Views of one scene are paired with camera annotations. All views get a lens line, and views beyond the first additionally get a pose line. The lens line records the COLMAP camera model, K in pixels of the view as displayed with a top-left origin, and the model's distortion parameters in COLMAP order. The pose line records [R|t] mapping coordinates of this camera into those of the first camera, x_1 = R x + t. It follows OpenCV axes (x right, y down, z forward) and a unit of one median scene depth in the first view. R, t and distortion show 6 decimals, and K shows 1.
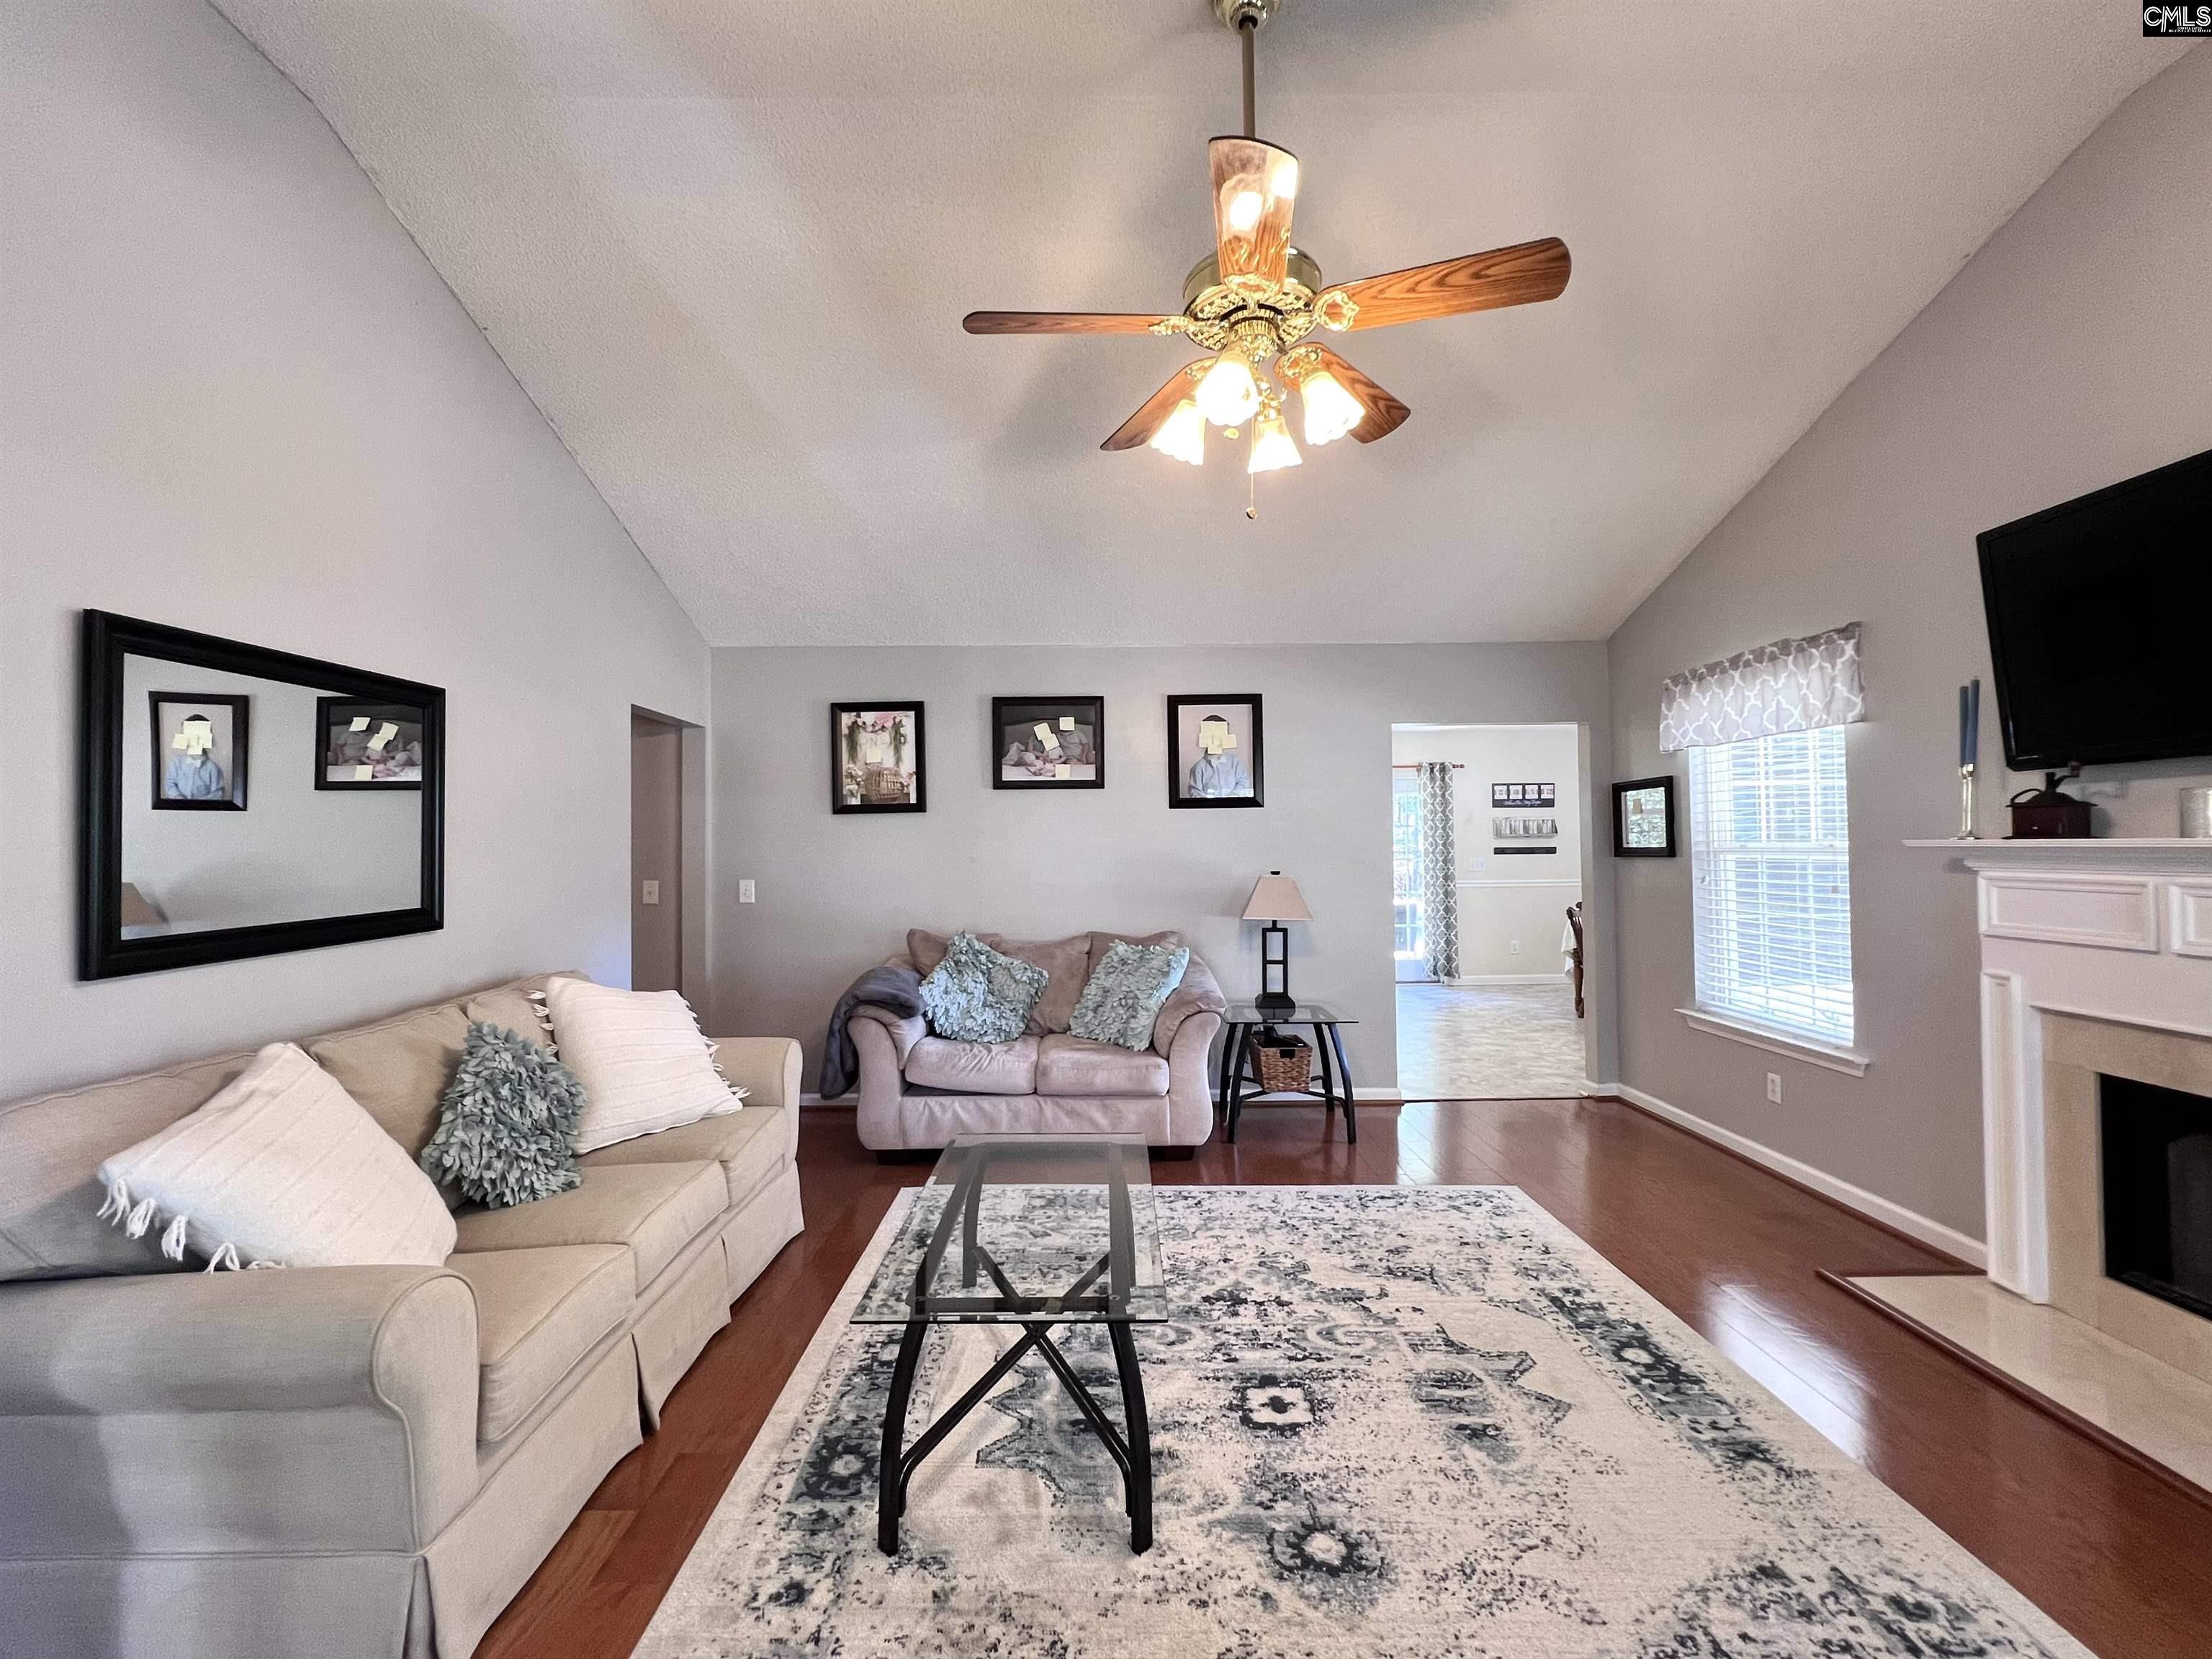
lens RADIAL K [[959.0, 0, 1098.9], [0, 959.0, 828.4], [0, 0, 1]] dist [-0.000037, -0.000257]
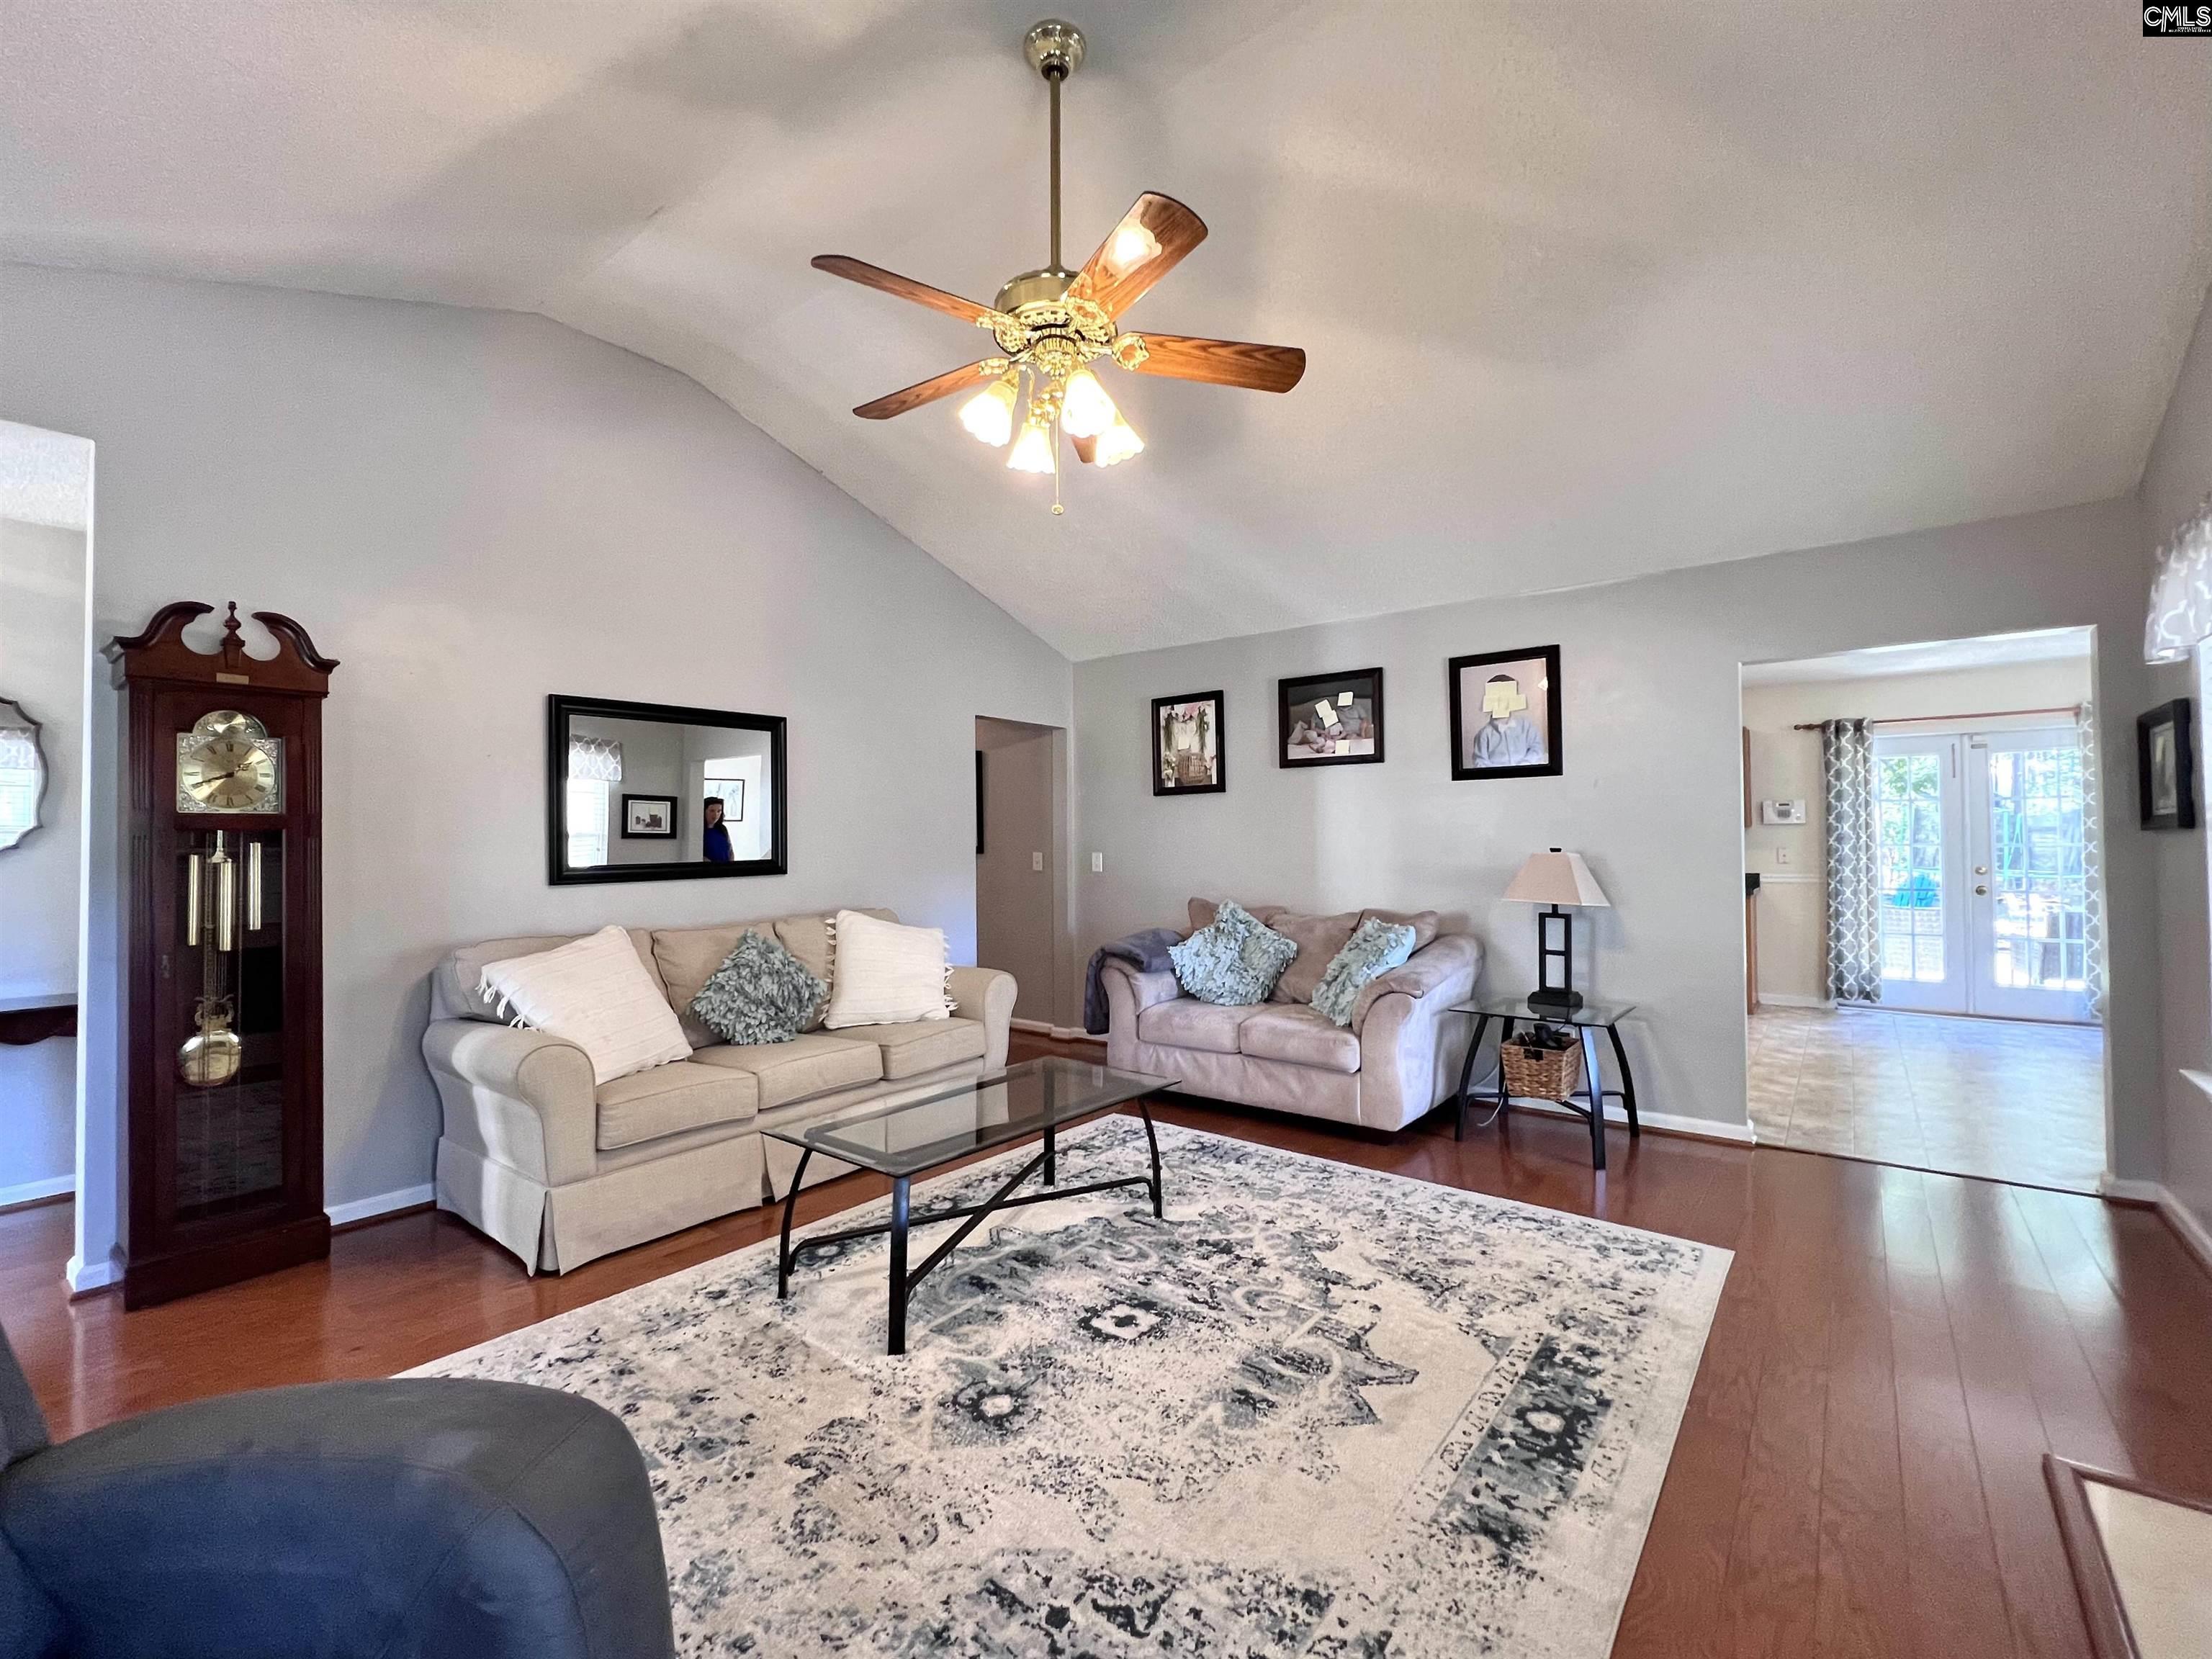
lens RADIAL K [[954.6, 0, 1103.0], [0, 954.6, 832.5], [0, 0, 1]] dist [-0.001612, -0.000024]
pose [[0.785503, -0.002903, -0.618851, 0.637916], [0.010937, 0.999898, 0.009192, 0.029003], [0.618761, -0.013988, 0.785455, 0.109839]]
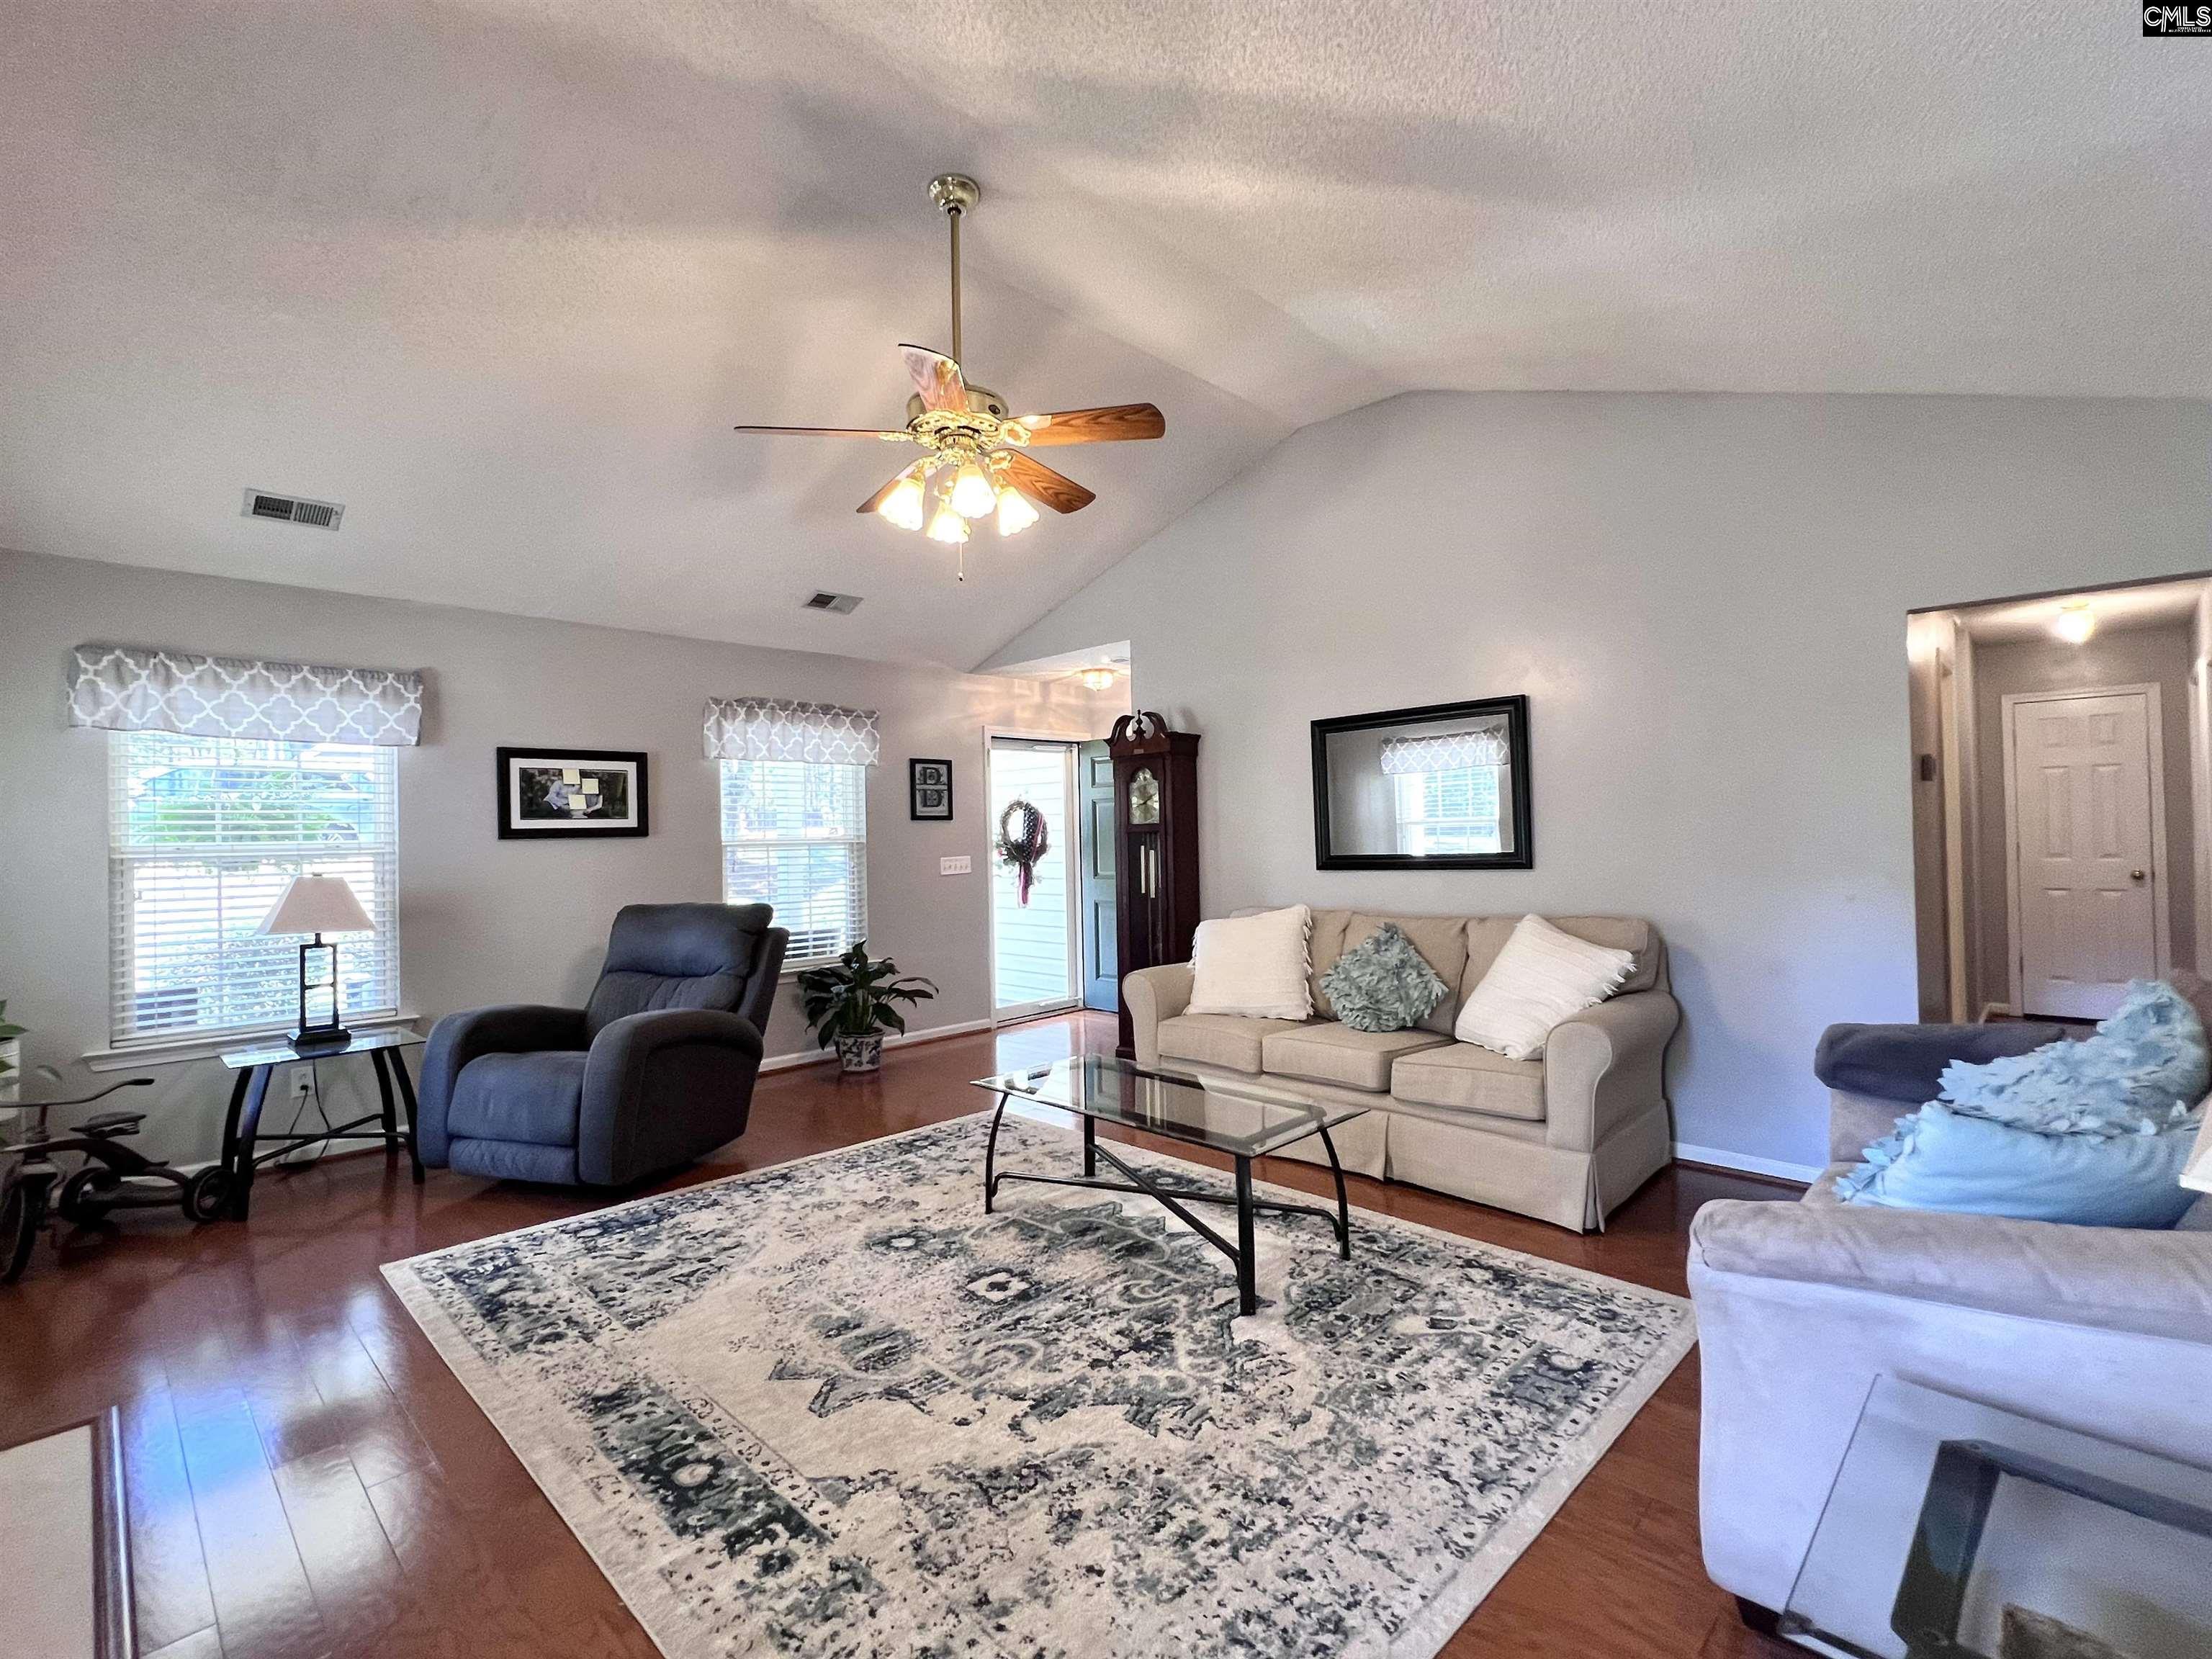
lens RADIAL K [[1007.4, 0, 1106.0], [0, 1007.4, 829.5], [0, 0, 1]] dist [-0.001281, 0.000271]
pose [[-0.695532, 0.020432, -0.718205, 0.750458], [0.042966, 0.998989, -0.013190, 0.041135], [0.717210, -0.040032, -0.695707, 1.519639]]
